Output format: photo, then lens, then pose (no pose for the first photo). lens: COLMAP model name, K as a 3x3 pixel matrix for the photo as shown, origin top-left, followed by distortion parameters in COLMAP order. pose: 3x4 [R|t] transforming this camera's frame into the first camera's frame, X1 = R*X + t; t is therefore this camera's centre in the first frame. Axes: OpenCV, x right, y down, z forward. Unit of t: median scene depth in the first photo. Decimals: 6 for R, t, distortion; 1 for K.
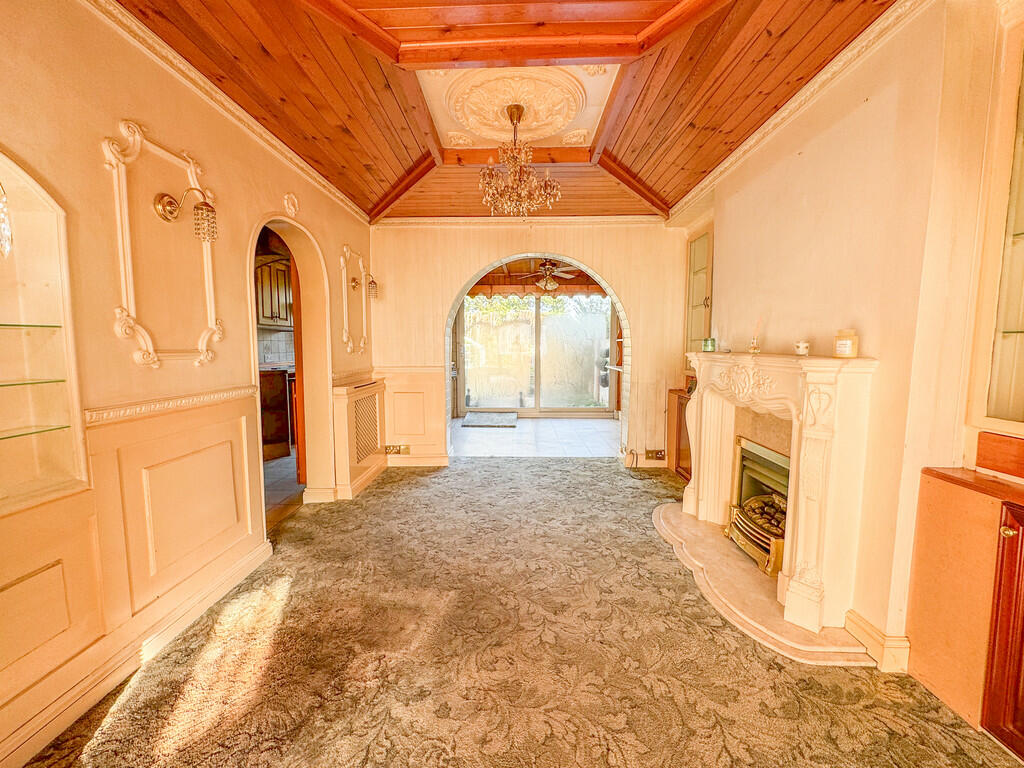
lens RADIAL K [[417.1, 0, 509.8], [0, 417.1, 383.4], [0, 0, 1]] dist [-0.001192, -0.000049]
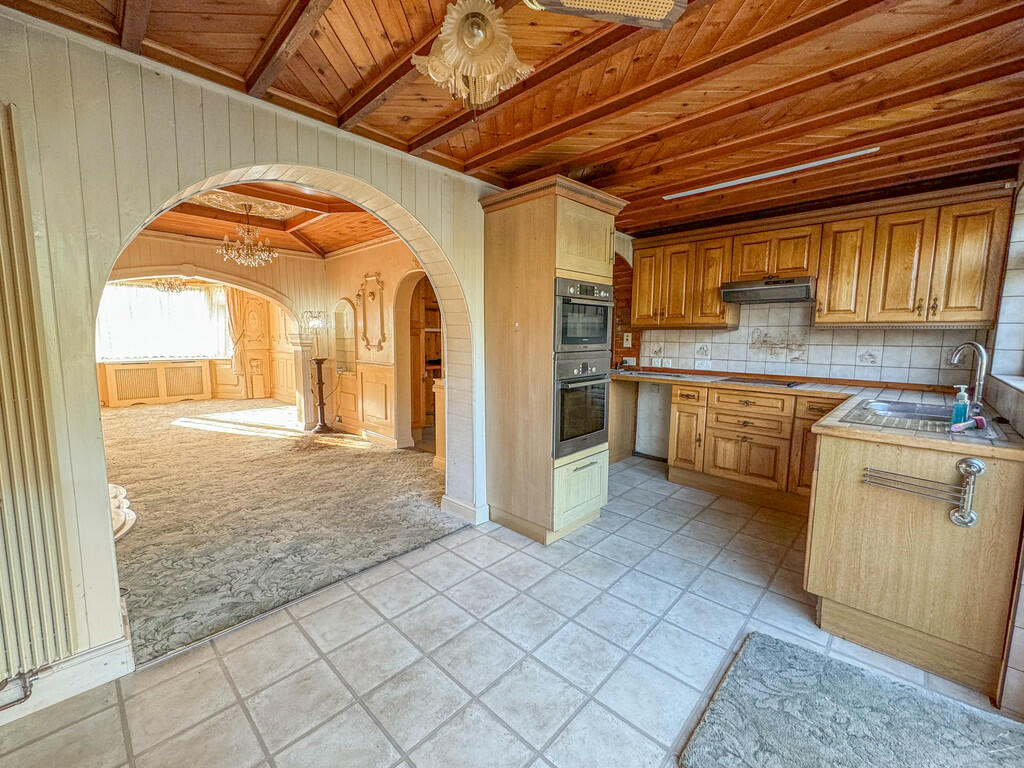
lens RADIAL K [[417.1, 0, 509.5], [0, 417.1, 384.7], [0, 0, 1]] dist [-0.001192, -0.000049]
pose [[-0.673724, 0.072810, -0.735388, 0.507264], [-0.071222, 0.984104, 0.162685, -0.254715], [0.735543, 0.161981, -0.657828, 2.617580]]
